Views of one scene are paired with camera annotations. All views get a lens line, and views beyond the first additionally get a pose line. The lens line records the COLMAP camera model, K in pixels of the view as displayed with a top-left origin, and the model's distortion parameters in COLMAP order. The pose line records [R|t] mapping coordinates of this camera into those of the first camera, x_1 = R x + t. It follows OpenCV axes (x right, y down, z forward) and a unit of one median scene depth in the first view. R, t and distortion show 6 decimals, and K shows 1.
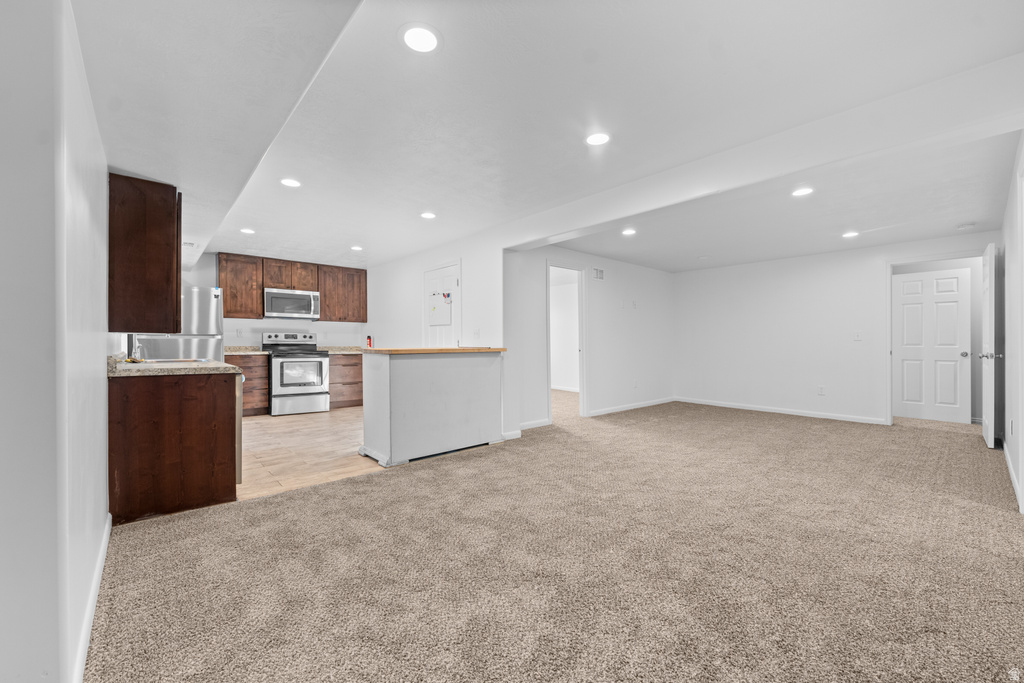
lens RADIAL K [[412.6, 0, 514.4], [0, 412.6, 351.2], [0, 0, 1]] dist [0.000278, -0.000051]
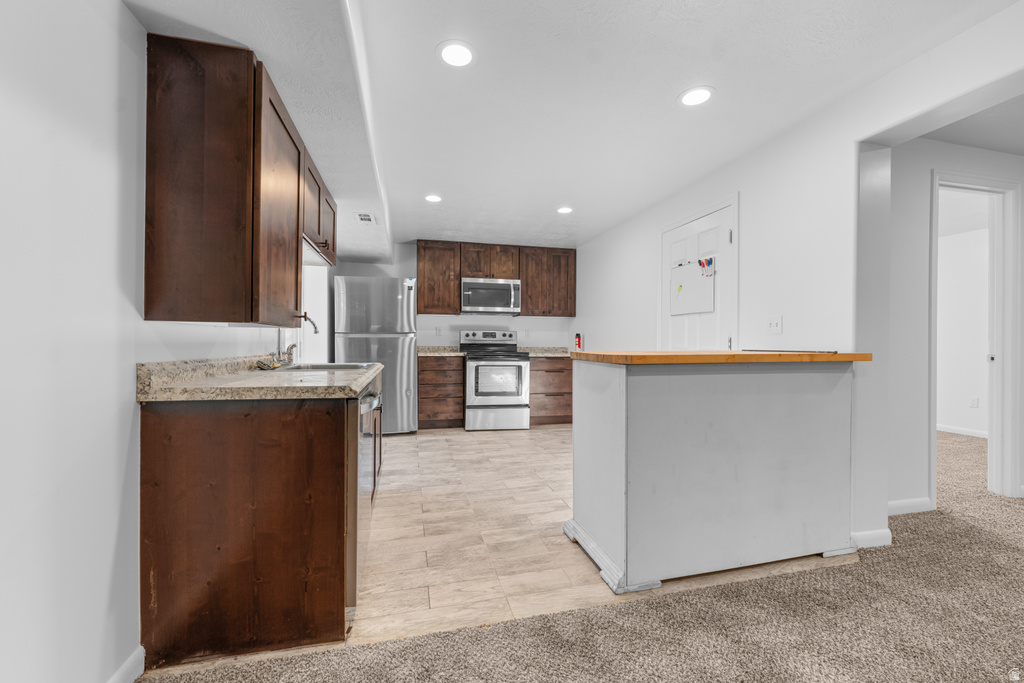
lens RADIAL K [[412.6, 0, 514.4], [0, 412.6, 351.2], [0, 0, 1]] dist [0.000278, -0.000051]
pose [[0.886458, 0.011165, -0.462675, -0.117860], [-0.011837, 0.999929, 0.001452, -0.004669], [0.462658, 0.004189, 0.886527, 0.305878]]
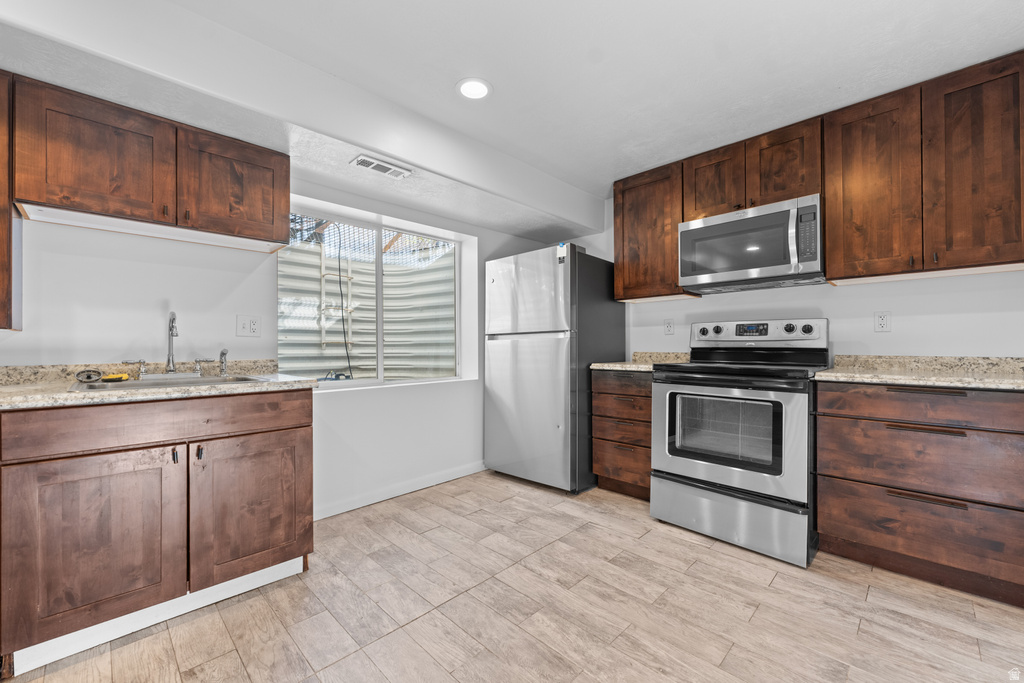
lens RADIAL K [[416.2, 0, 508.5], [0, 416.2, 343.4], [0, 0, 1]] dist [-0.000369, -0.000020]
pose [[0.043177, -0.005428, -0.999053, -0.161441], [-0.013866, 0.999886, -0.006032, -0.017837], [0.998971, 0.014113, 0.043097, 0.816291]]
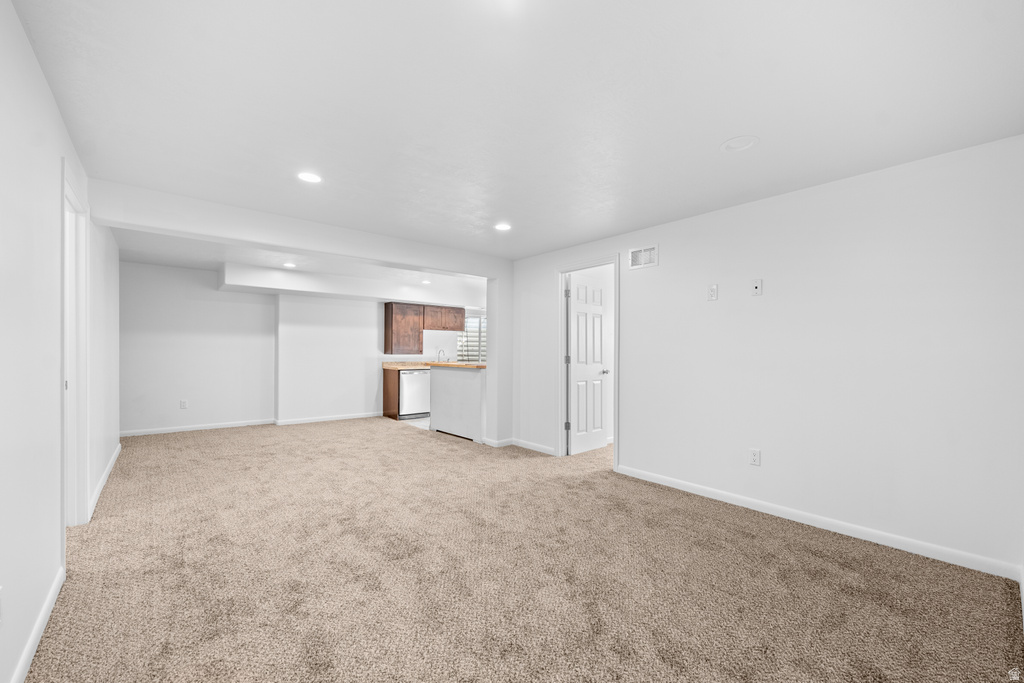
lens RADIAL K [[412.6, 0, 514.4], [0, 412.6, 351.2], [0, 0, 1]] dist [0.000278, -0.000051]
pose [[-0.024510, 0.000898, -0.999699, 0.871702], [-0.018310, 0.999831, 0.001347, -0.037358], [0.999532, 0.018337, -0.024490, 0.848557]]
